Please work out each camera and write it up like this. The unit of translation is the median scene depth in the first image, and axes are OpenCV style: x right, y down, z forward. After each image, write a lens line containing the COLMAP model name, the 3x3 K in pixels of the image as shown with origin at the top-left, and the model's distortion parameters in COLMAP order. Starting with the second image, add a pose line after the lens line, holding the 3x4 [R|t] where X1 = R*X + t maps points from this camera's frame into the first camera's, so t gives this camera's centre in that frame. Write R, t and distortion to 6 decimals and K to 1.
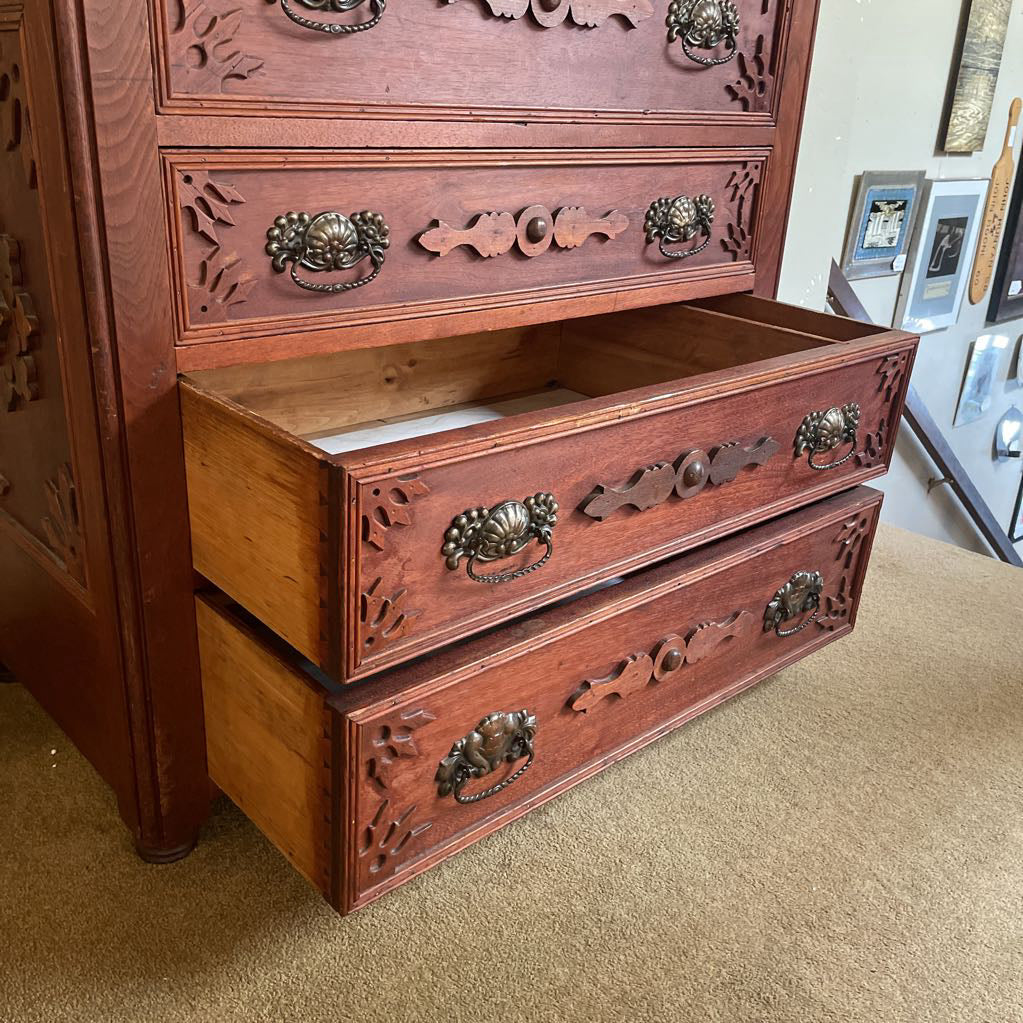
lens RADIAL K [[1034.8, 0, 503.5], [0, 1034.8, 505.6], [0, 0, 1]] dist [0.046028, 0.000000]
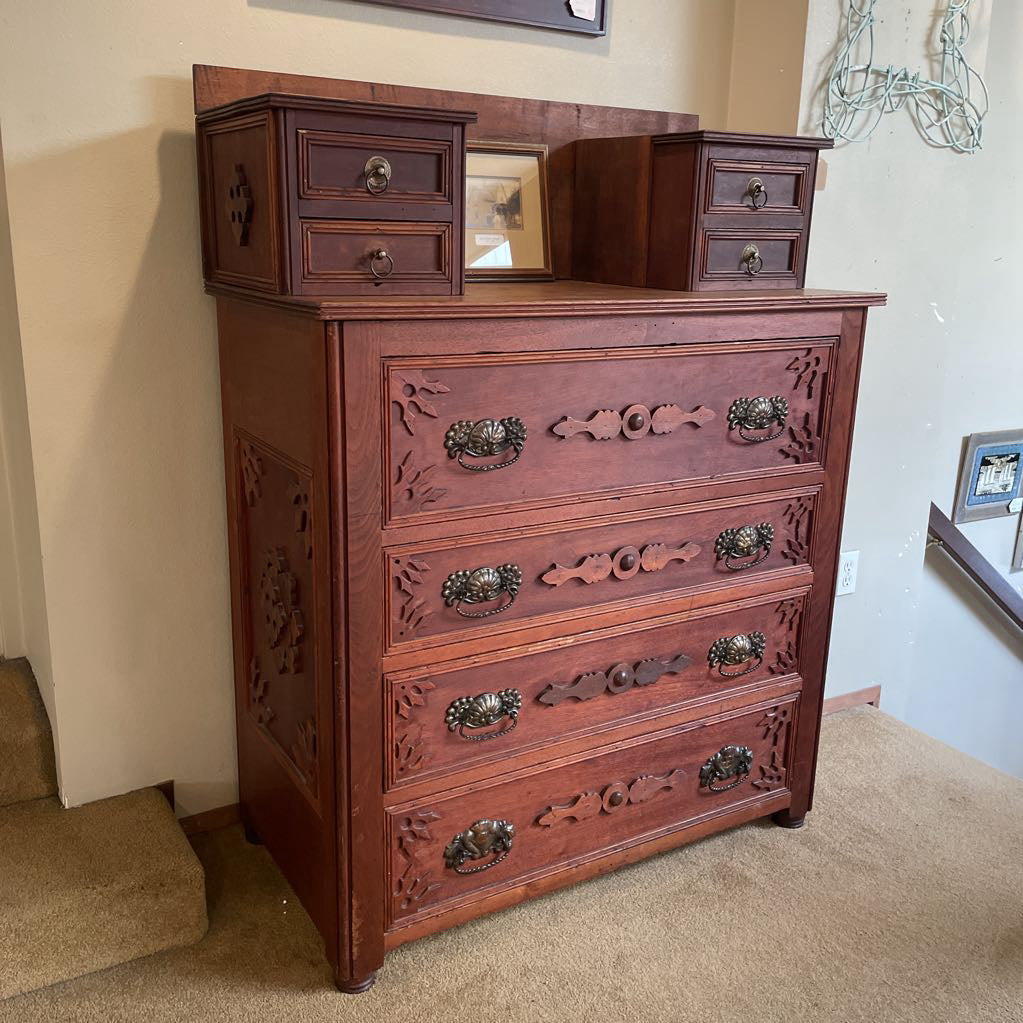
lens RADIAL K [[1034.8, 0, 514.1], [0, 1034.8, 501.6], [0, 0, 1]] dist [0.046028, 0.000000]
pose [[0.981918, 0.030211, -0.186879, 0.145206], [-0.054131, 0.990773, -0.124256, -0.163212], [0.181400, 0.132125, 0.974493, -0.458170]]
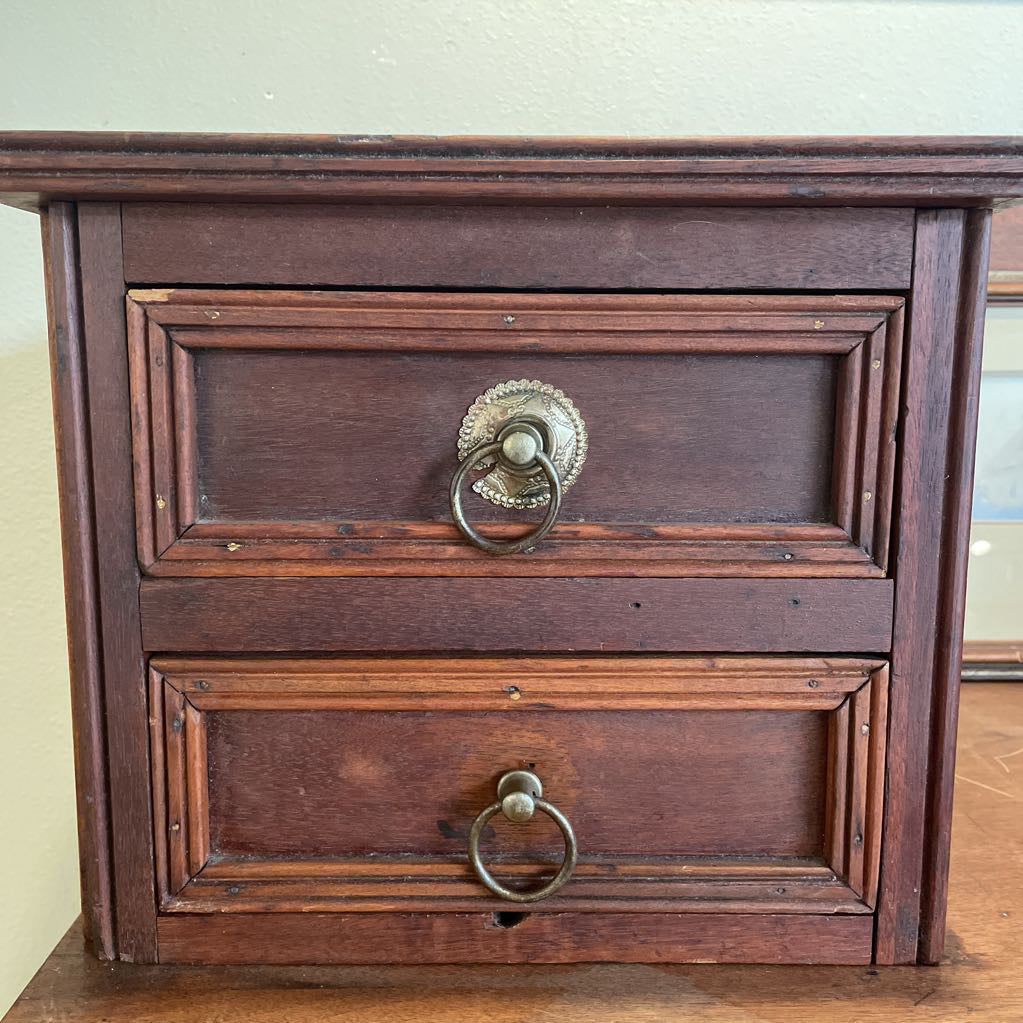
lens RADIAL K [[1034.8, 0, 517.0], [0, 1034.8, 507.4], [0, 0, 1]] dist [0.046028, 0.000000]
pose [[0.759328, 0.057231, -0.648186, -0.090886], [-0.216701, 0.961505, -0.168963, -0.655183], [0.613564, 0.268761, 0.742500, 0.506822]]
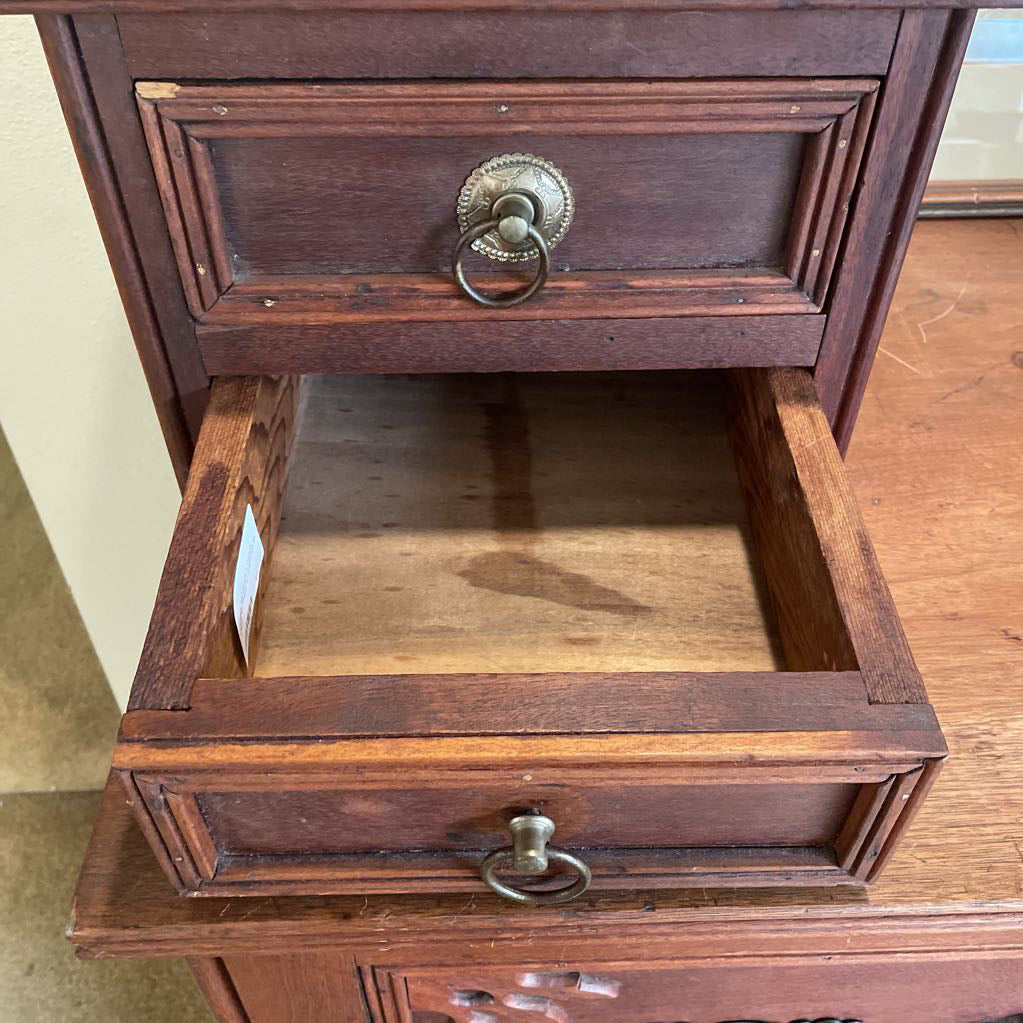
lens RADIAL K [[1034.8, 0, 517.2], [0, 1034.8, 503.2], [0, 0, 1]] dist [0.046028, 0.000000]
pose [[0.770583, 0.409166, -0.488656, -0.083044], [-0.210283, 0.887001, 0.411108, -0.770539], [0.601650, -0.214037, 0.769548, 0.451686]]
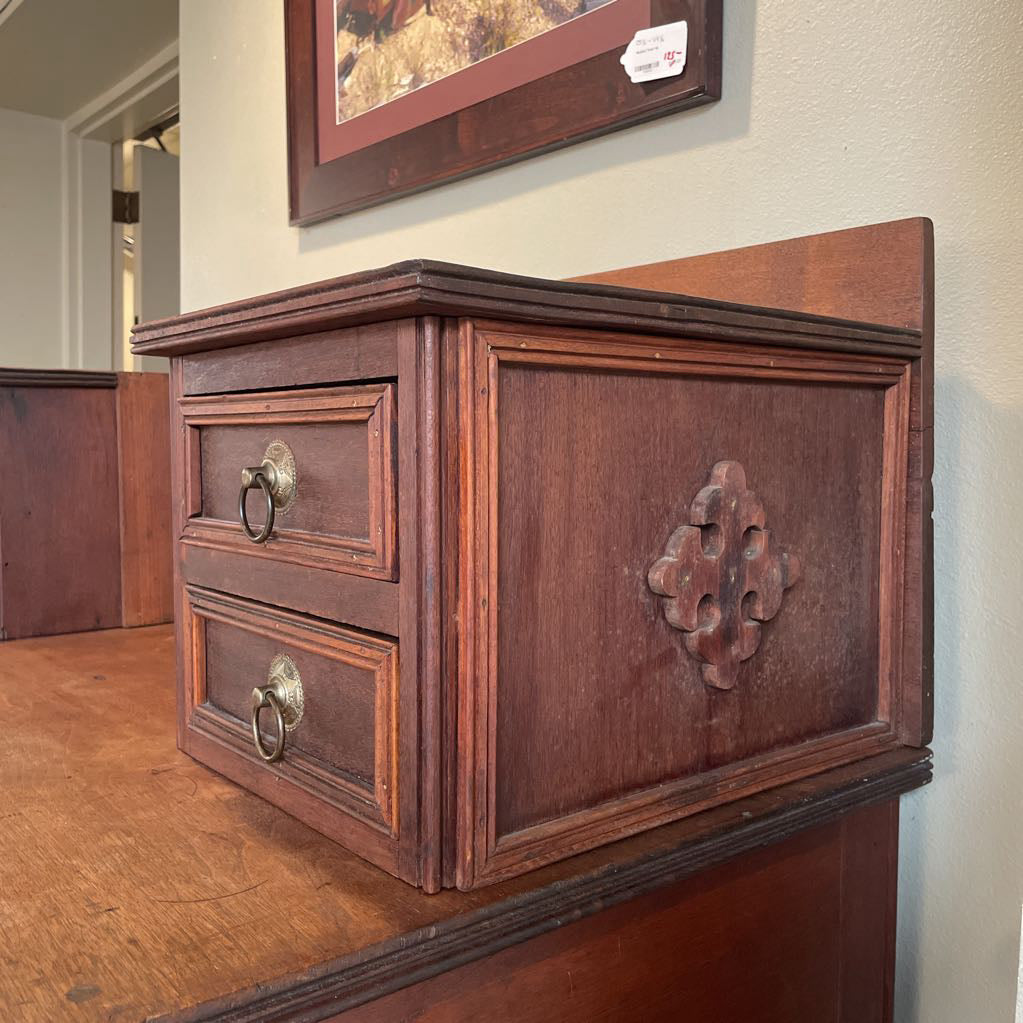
lens RADIAL K [[1034.8, 0, 521.4], [0, 1034.8, 500.6], [0, 0, 1]] dist [0.046028, 0.000000]
pose [[-0.039137, 0.017962, -0.999072, 0.663960], [-0.379277, 0.924747, 0.031484, -0.907433], [0.924455, 0.380158, -0.029379, 1.230285]]
